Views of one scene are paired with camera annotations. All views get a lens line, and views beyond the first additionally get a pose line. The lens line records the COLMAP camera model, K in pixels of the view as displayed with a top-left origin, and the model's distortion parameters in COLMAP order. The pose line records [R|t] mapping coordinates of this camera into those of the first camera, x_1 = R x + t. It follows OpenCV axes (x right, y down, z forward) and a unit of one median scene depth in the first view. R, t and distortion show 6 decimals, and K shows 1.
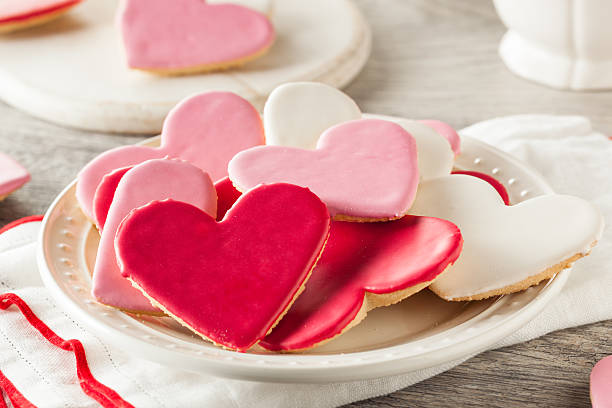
lens RADIAL K [[2078.4, 0, 291.1], [0, 2078.4, 204.2], [0, 0, 1]] dist [-0.039739, 1.333724]
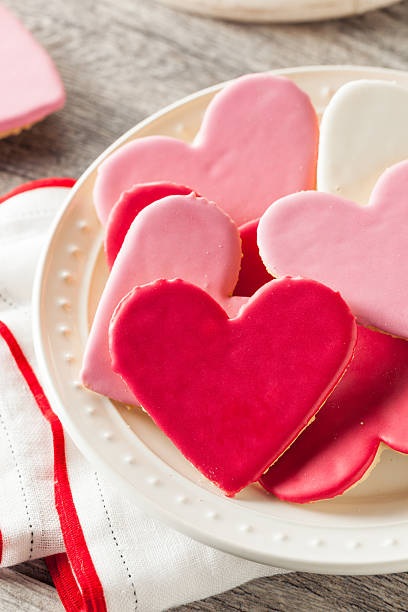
lens RADIAL K [[2062.9, 0, 203.5], [0, 2062.9, 261.3], [0, 0, 1]] dist [0.049348, -2.283523]
pose [[0.981032, 0.153825, -0.117961, 0.051787], [-0.090044, 0.900501, 0.425429, -0.376349], [0.171666, -0.406738, 0.897271, 0.235993]]
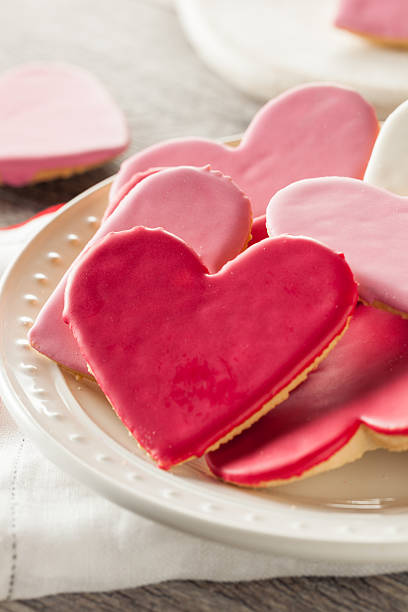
lens RADIAL K [[2078.4, 0, 204.2], [0, 2078.4, 305.8], [0, 0, 1]] dist [-0.039739, 1.333724]
pose [[0.907969, 0.220620, -0.356257, 0.218476], [-0.181827, 0.973401, 0.139390, -0.079891], [0.377533, -0.061785, 0.923933, 0.339291]]
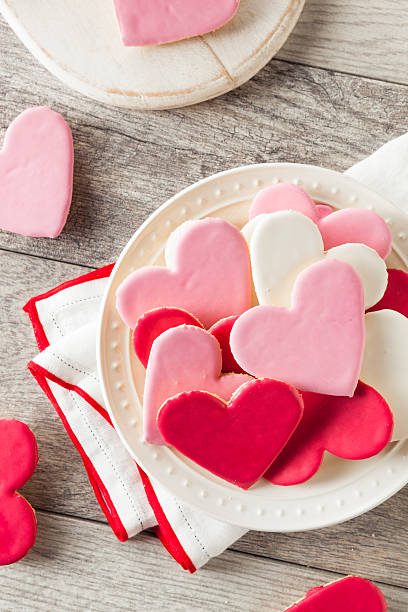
lens RADIAL K [[796.5, 0, 203.8], [0, 796.5, 306.0], [0, 0, 1]] dist [0.014269, 0.082462]
pose [[0.998864, -0.042062, 0.022410, -0.060422], [0.002018, 0.507119, 0.861874, -0.503974], [-0.047617, -0.860849, 0.506628, 0.776692]]
